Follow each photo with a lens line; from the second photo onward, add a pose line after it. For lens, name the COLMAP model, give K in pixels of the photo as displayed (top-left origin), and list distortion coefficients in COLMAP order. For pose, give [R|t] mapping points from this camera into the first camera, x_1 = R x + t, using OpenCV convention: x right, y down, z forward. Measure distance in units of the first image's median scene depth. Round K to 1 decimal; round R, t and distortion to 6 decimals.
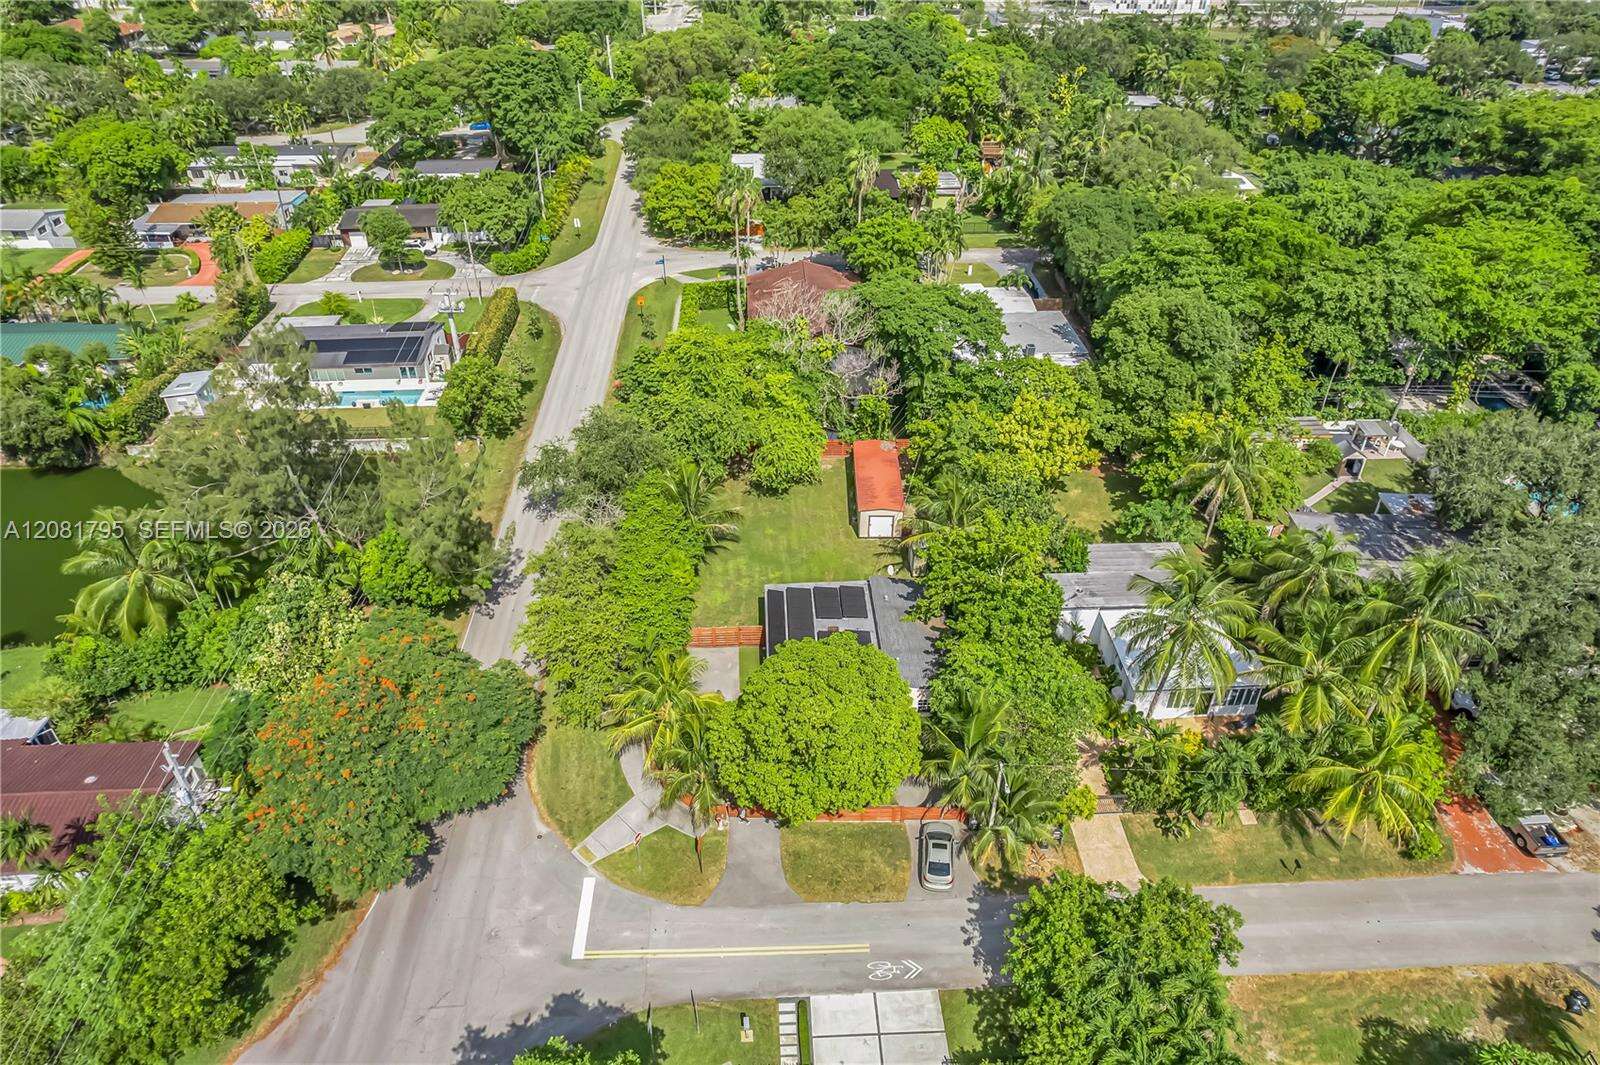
lens RADIAL K [[1025.1, 0, 810.2], [0, 1025.1, 528.2], [0, 0, 1]] dist [-0.078958, 0.066172]
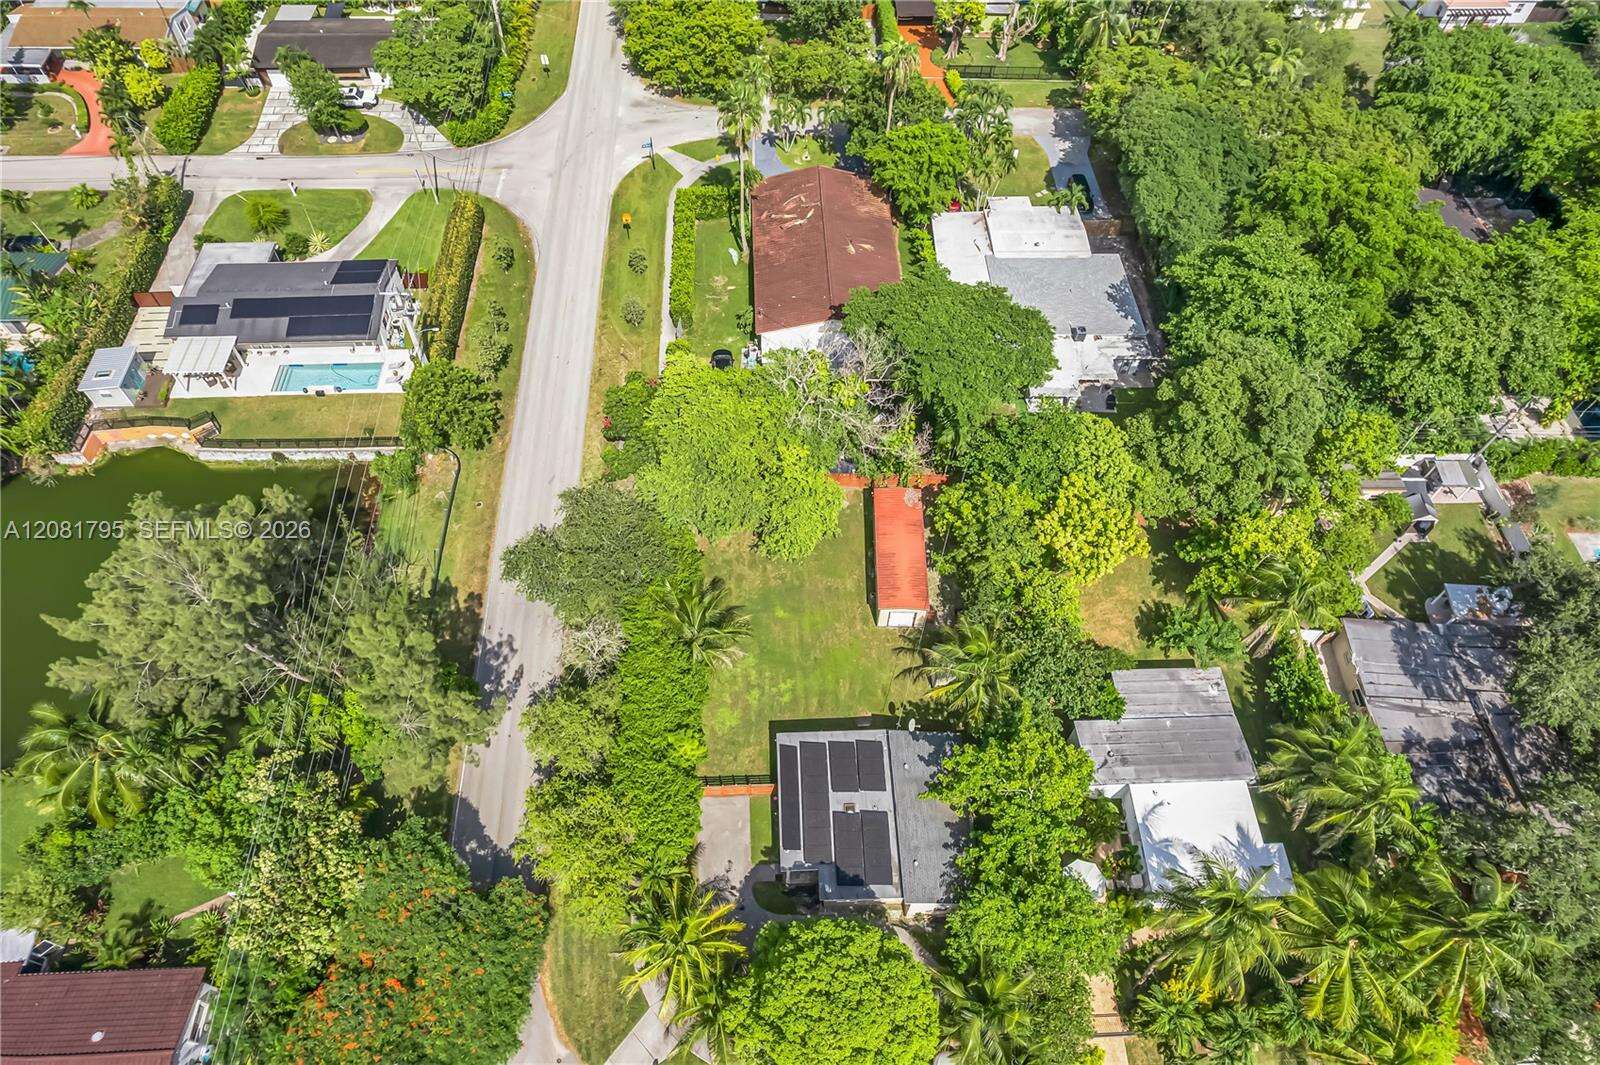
lens RADIAL K [[1025.1, 0, 810.2], [0, 1025.1, 528.2], [0, 0, 1]] dist [-0.078958, 0.066172]
pose [[0.999705, 0.021137, 0.011959, -0.023937], [-0.023979, 0.937142, 0.348125, -0.368593], [-0.003849, -0.348309, 0.937372, 0.154669]]
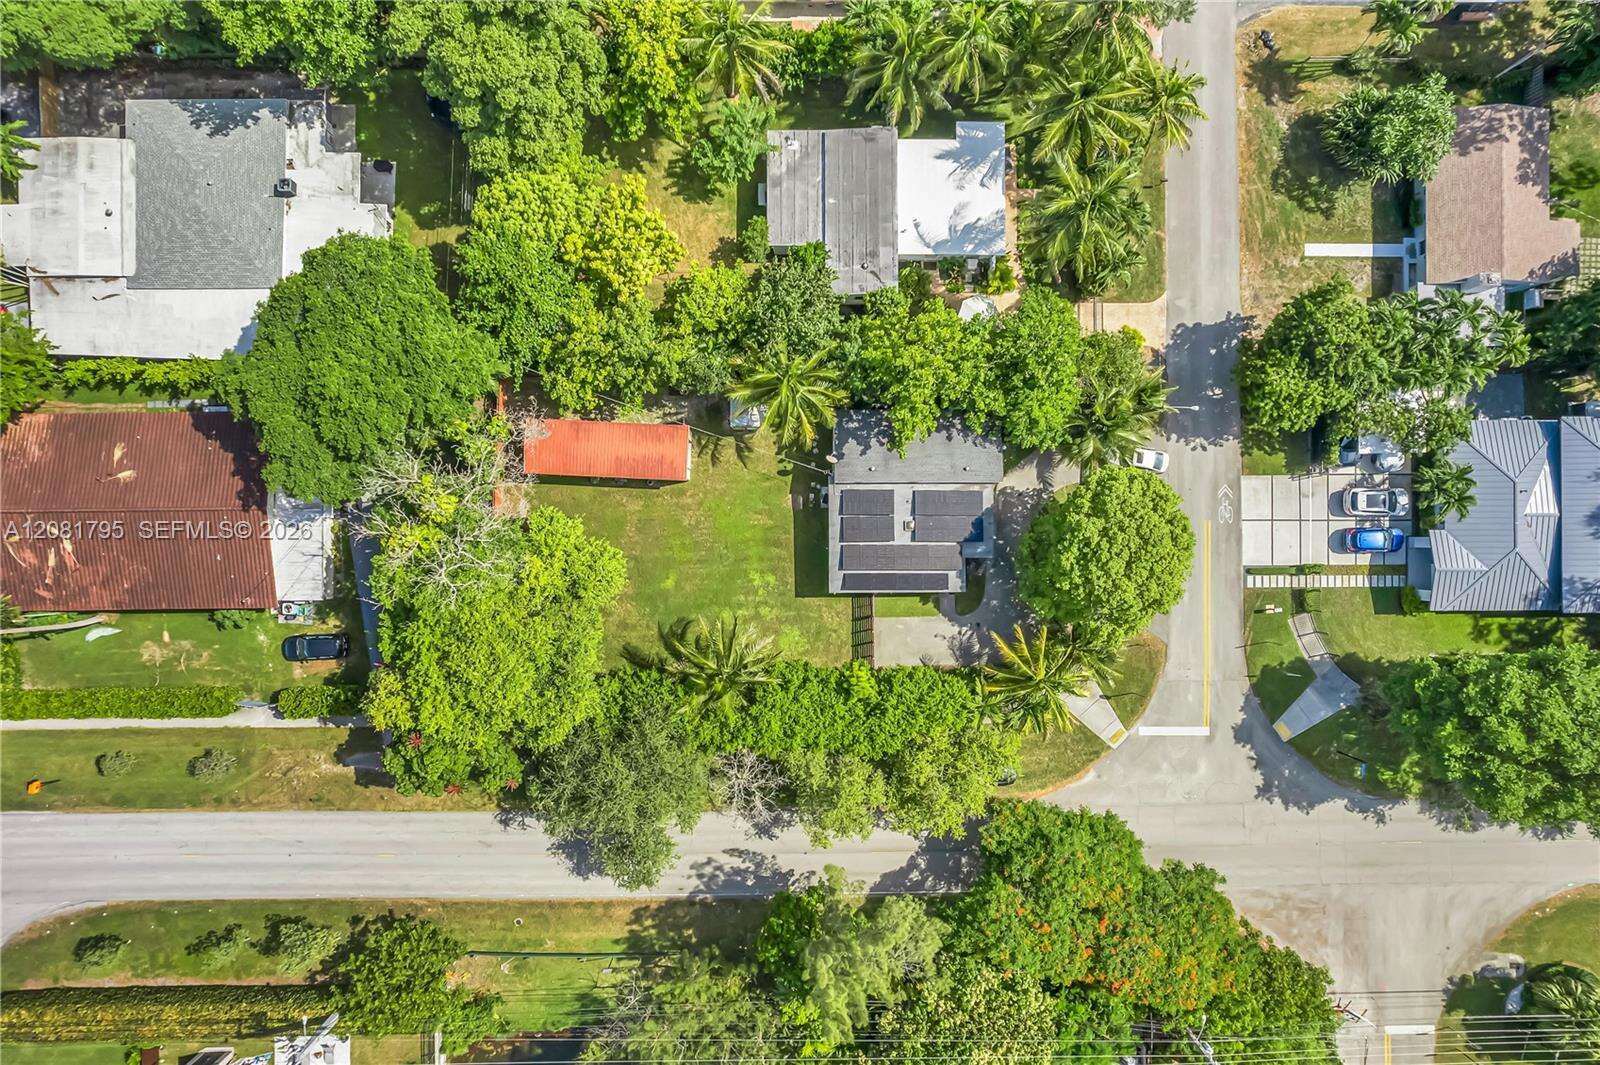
lens RADIAL K [[1025.1, 0, 810.2], [0, 1025.1, 528.2], [0, 0, 1]] dist [-0.078958, 0.066172]
pose [[0.050062, -0.998704, 0.009183, 0.004692], [0.557248, 0.035561, 0.829584, -0.612325], [-0.828836, -0.036414, 0.558306, 0.401673]]
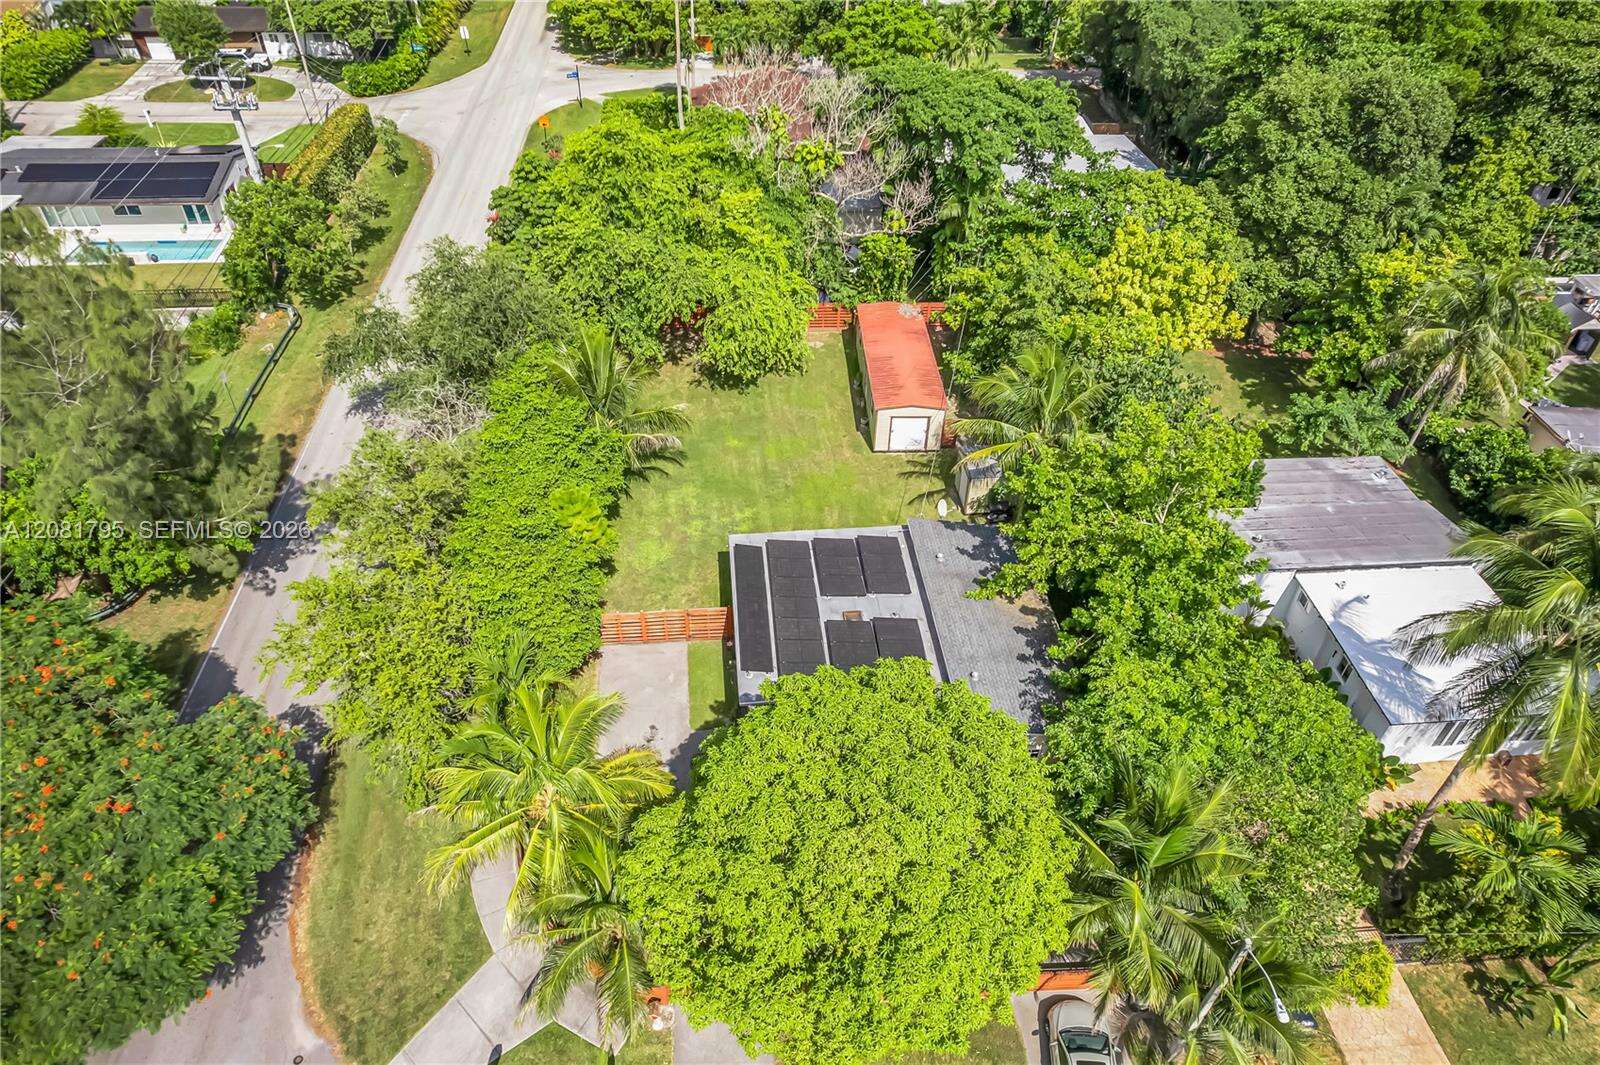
lens RADIAL K [[1025.1, 0, 810.2], [0, 1025.1, 528.2], [0, 0, 1]] dist [-0.078958, 0.066172]
pose [[0.998854, -0.013715, 0.045848, -0.020441], [0.009463, 0.995741, 0.091703, -0.001792], [-0.046910, -0.091164, 0.994730, 0.339854]]
